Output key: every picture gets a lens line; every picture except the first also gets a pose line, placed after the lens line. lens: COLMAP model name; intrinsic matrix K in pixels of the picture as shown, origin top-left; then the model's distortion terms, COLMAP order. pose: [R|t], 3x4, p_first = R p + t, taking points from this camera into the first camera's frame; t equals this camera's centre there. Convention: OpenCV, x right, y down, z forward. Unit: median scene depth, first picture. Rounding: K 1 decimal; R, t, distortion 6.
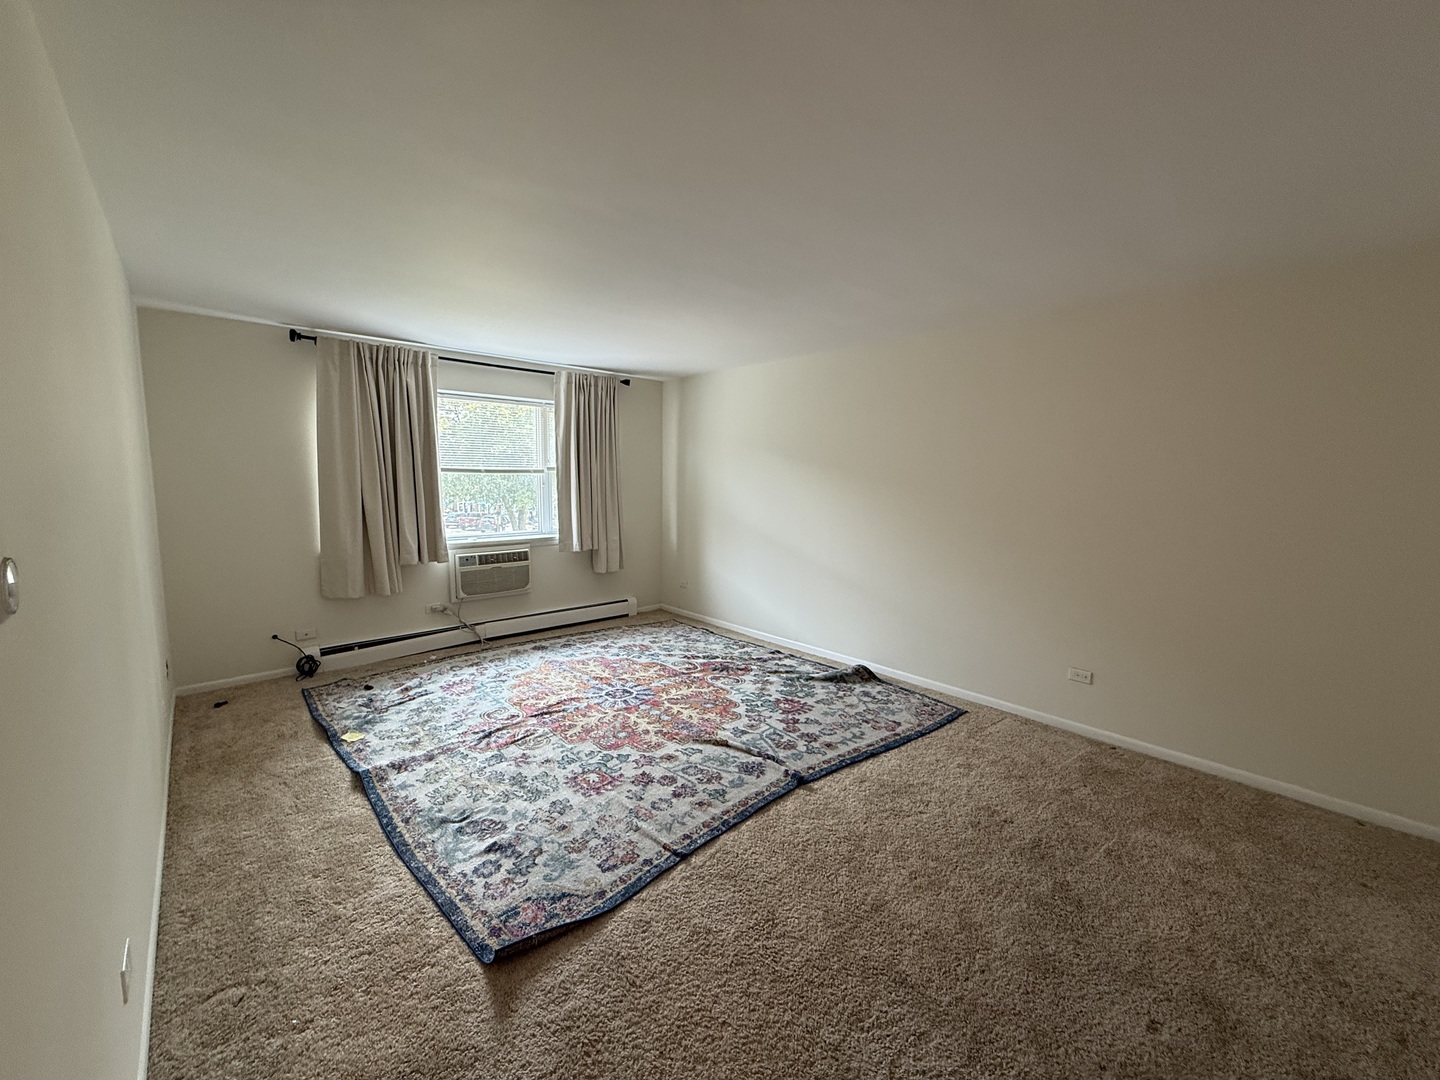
lens RADIAL K [[573.3, 0, 719.9], [0, 573.3, 538.3], [0, 0, 1]] dist [-0.001790, 0.000659]
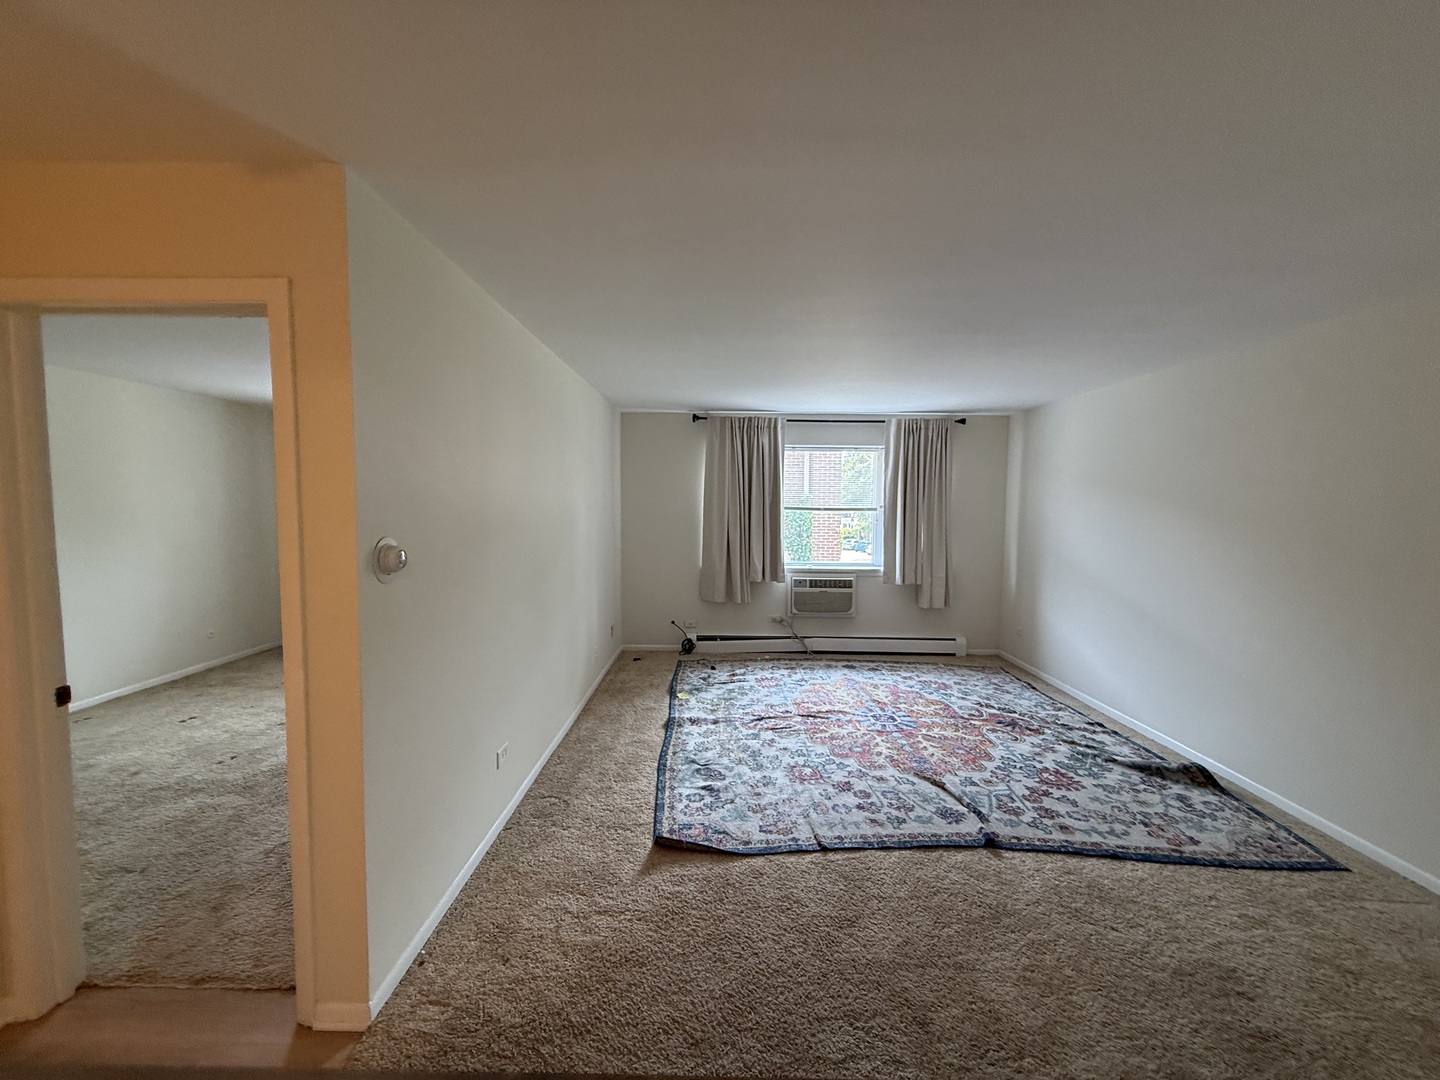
lens RADIAL K [[573.3, 0, 717.7], [0, 573.3, 536.2], [0, 0, 1]] dist [-0.001790, 0.000659]
pose [[0.737261, 0.035296, -0.674685, 0.314528], [-0.076426, 0.996581, -0.031377, -0.010554], [0.671271, 0.074697, 0.737438, -0.023342]]
